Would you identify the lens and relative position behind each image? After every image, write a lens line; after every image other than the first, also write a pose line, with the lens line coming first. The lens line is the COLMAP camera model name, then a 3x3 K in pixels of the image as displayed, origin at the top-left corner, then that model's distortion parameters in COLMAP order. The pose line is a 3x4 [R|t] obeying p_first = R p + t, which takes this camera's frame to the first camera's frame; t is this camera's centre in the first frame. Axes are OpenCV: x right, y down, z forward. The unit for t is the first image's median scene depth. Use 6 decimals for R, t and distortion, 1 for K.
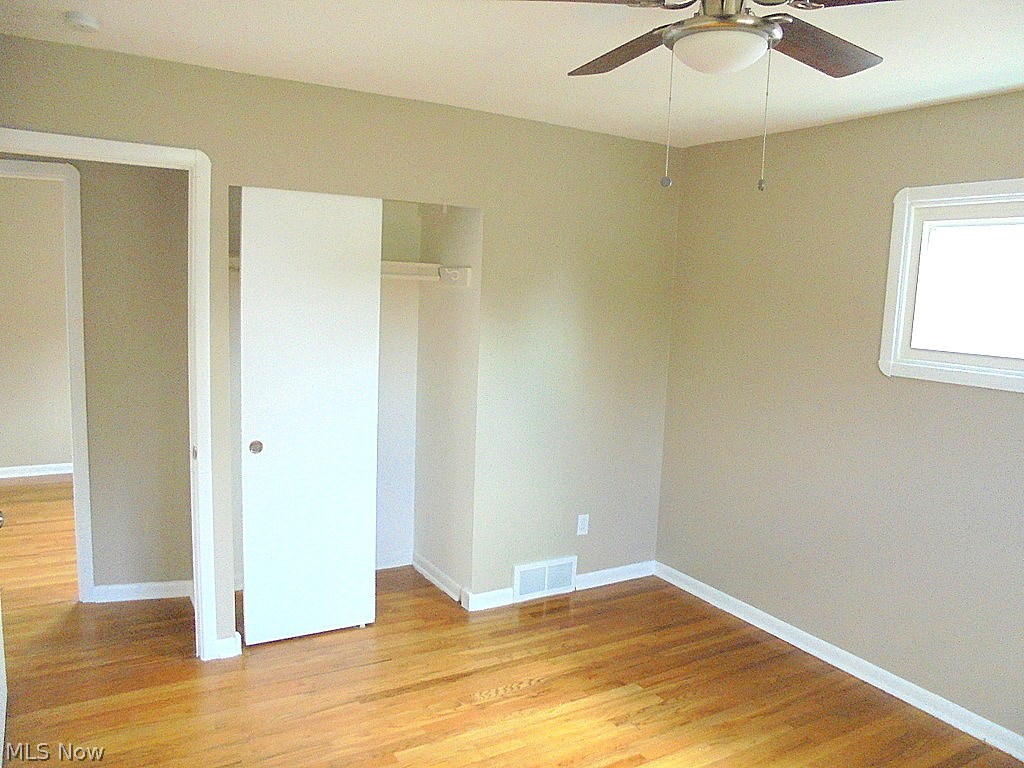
lens RADIAL K [[769.0, 0, 512.0], [0, 769.0, 384.0], [0, 0, 1]] dist [-0.067115, 0.007081]
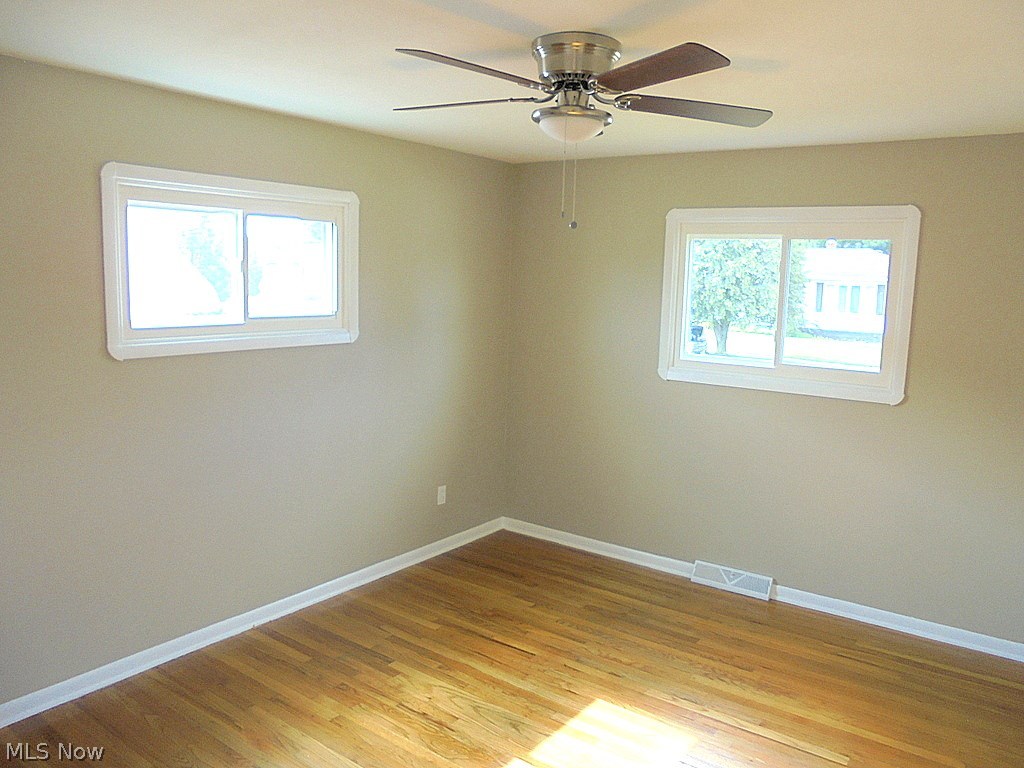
lens RADIAL K [[769.0, 0, 512.0], [0, 769.0, 384.0], [0, 0, 1]] dist [-0.067115, 0.007081]
pose [[-0.396023, -0.172648, 0.901864, -0.607171], [0.080908, 0.971784, 0.221561, -0.165735], [-0.914669, 0.160711, -0.370880, 0.976265]]
